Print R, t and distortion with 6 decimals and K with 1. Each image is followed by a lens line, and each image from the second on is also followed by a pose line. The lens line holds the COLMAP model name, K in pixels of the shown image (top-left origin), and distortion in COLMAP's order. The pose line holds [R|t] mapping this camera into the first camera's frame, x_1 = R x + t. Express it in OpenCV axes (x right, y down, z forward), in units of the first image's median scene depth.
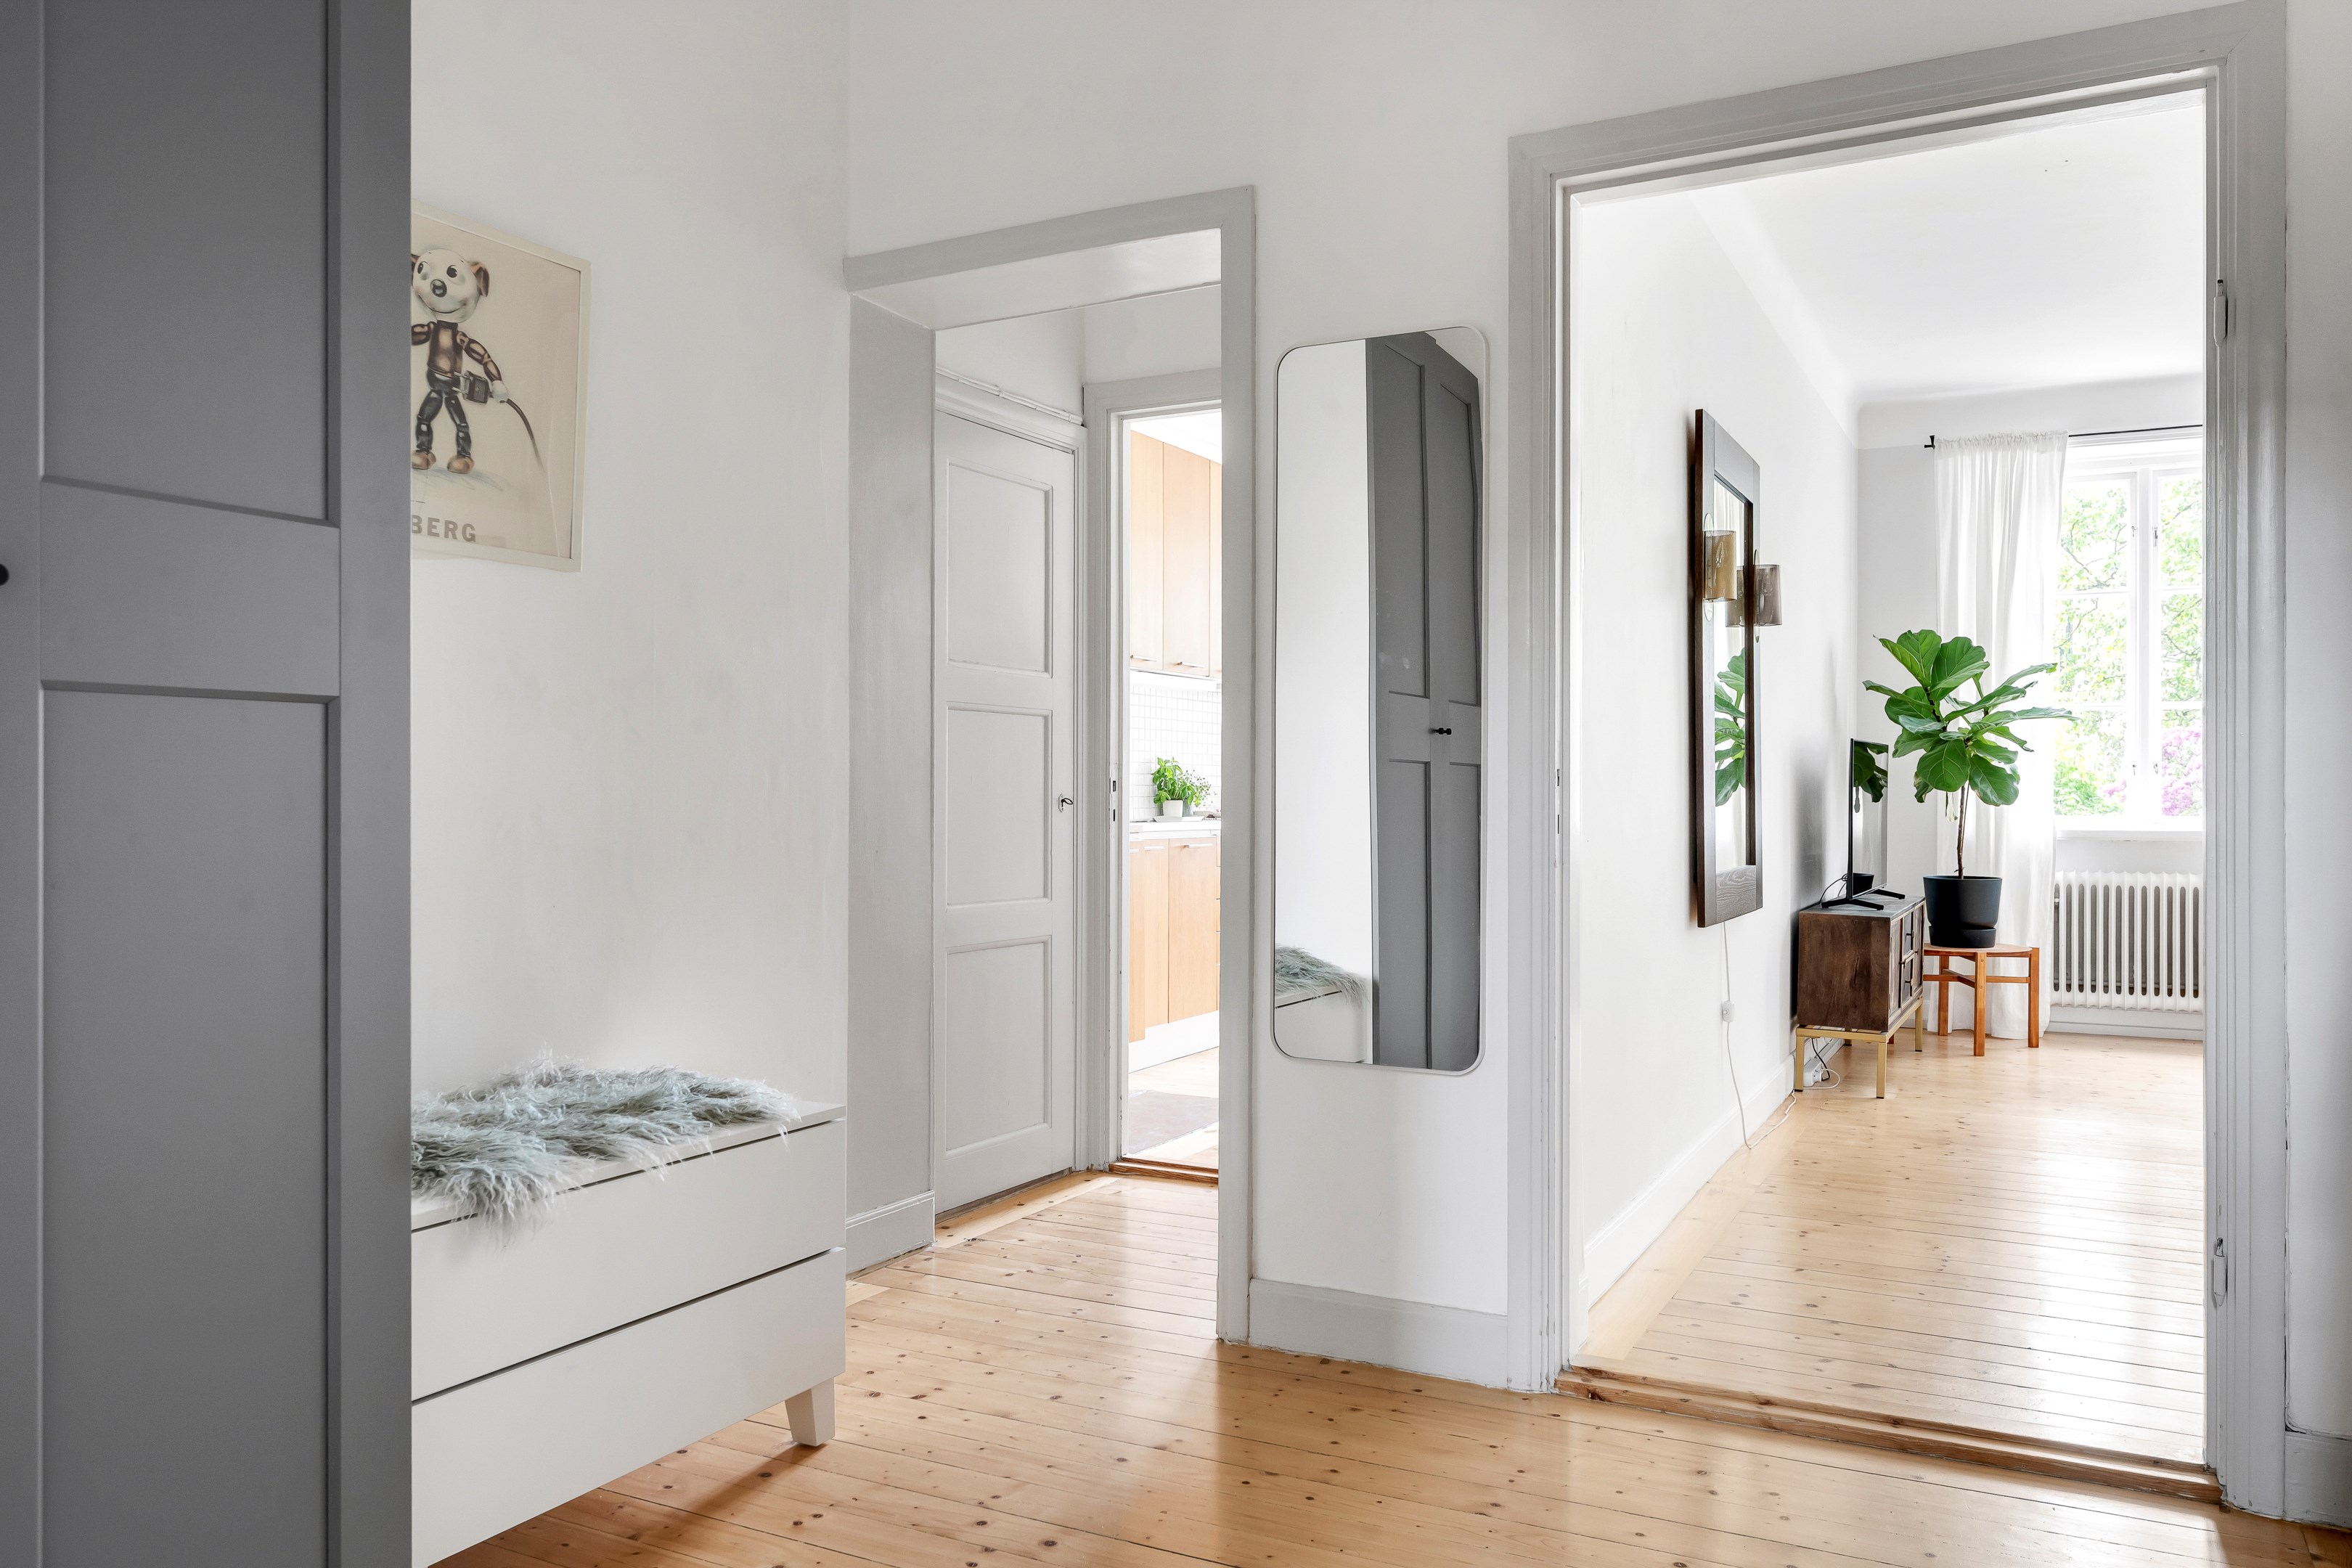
lens RADIAL K [[1673.5, 0, 1183.1], [0, 1673.5, 795.6], [0, 0, 1]] dist [-0.005852, -0.003495]
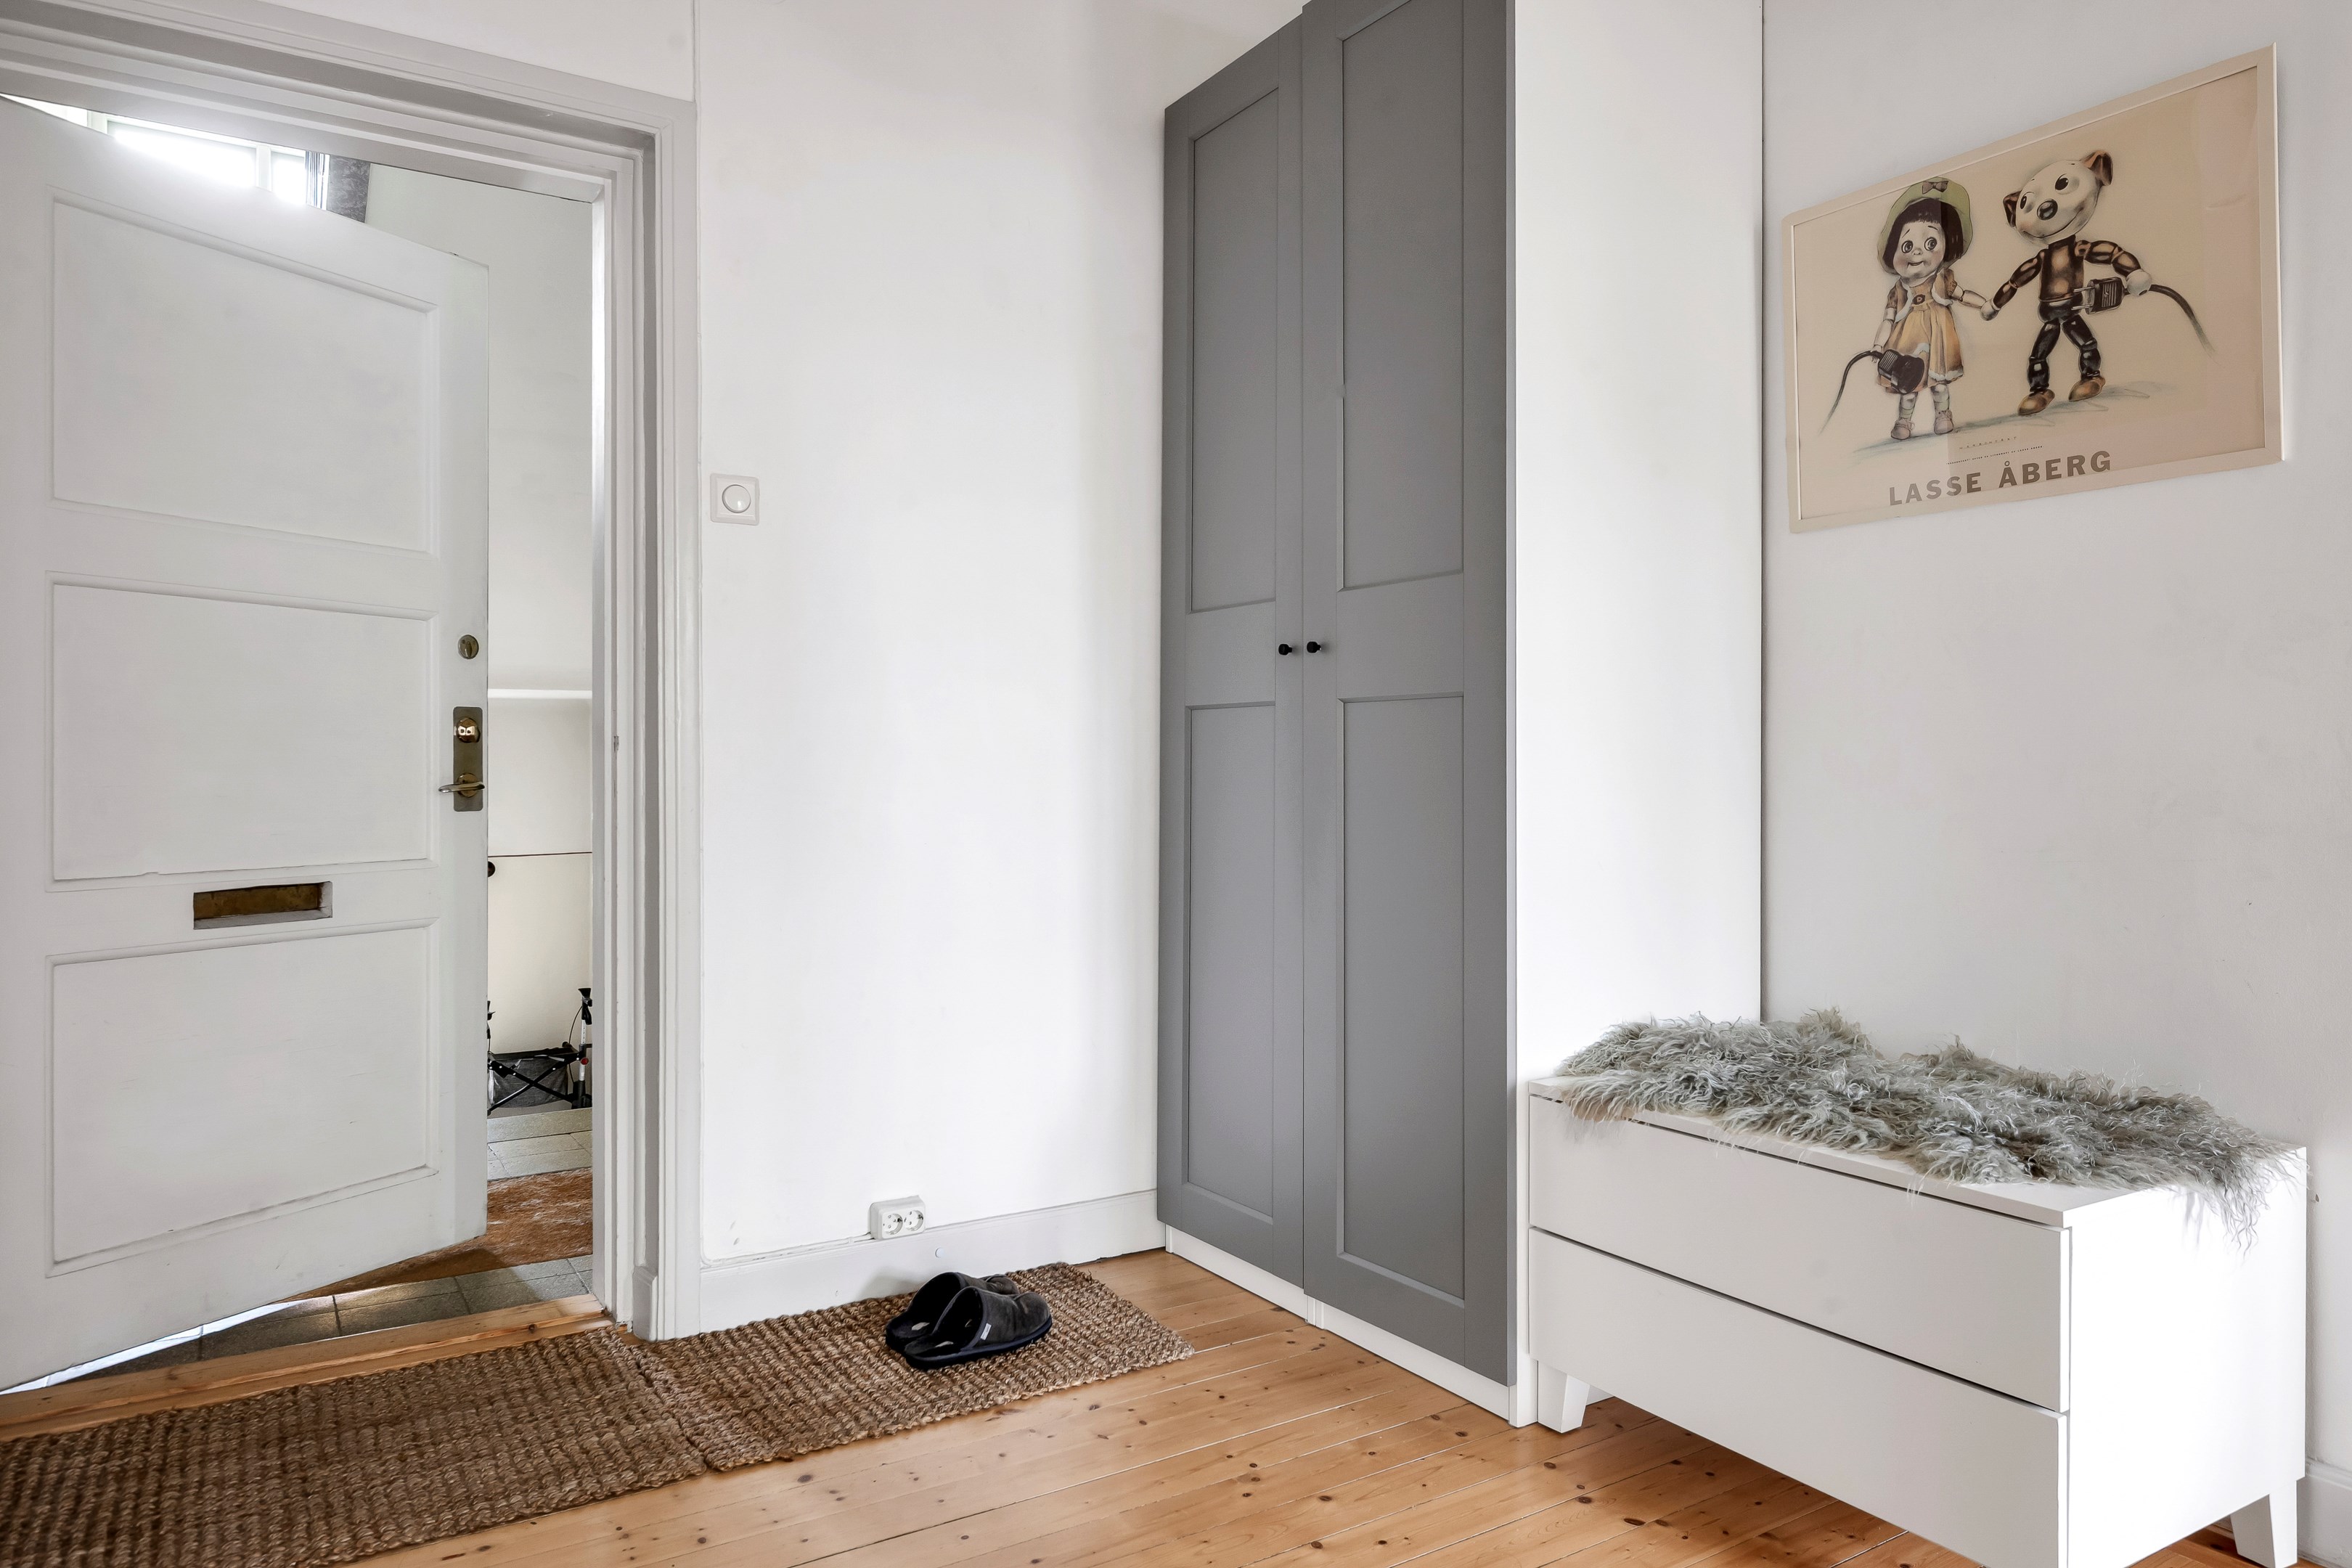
lens RADIAL K [[1562.5, 0, 1178.5], [0, 1562.5, 770.6], [0, 0, 1]] dist [-0.000598, -0.003967]
pose [[-0.500043, 0.000826, -0.866000, 0.534112], [-0.000898, 0.999999, 0.001472, 0.004656], [0.866000, 0.001514, -0.500042, 1.004223]]
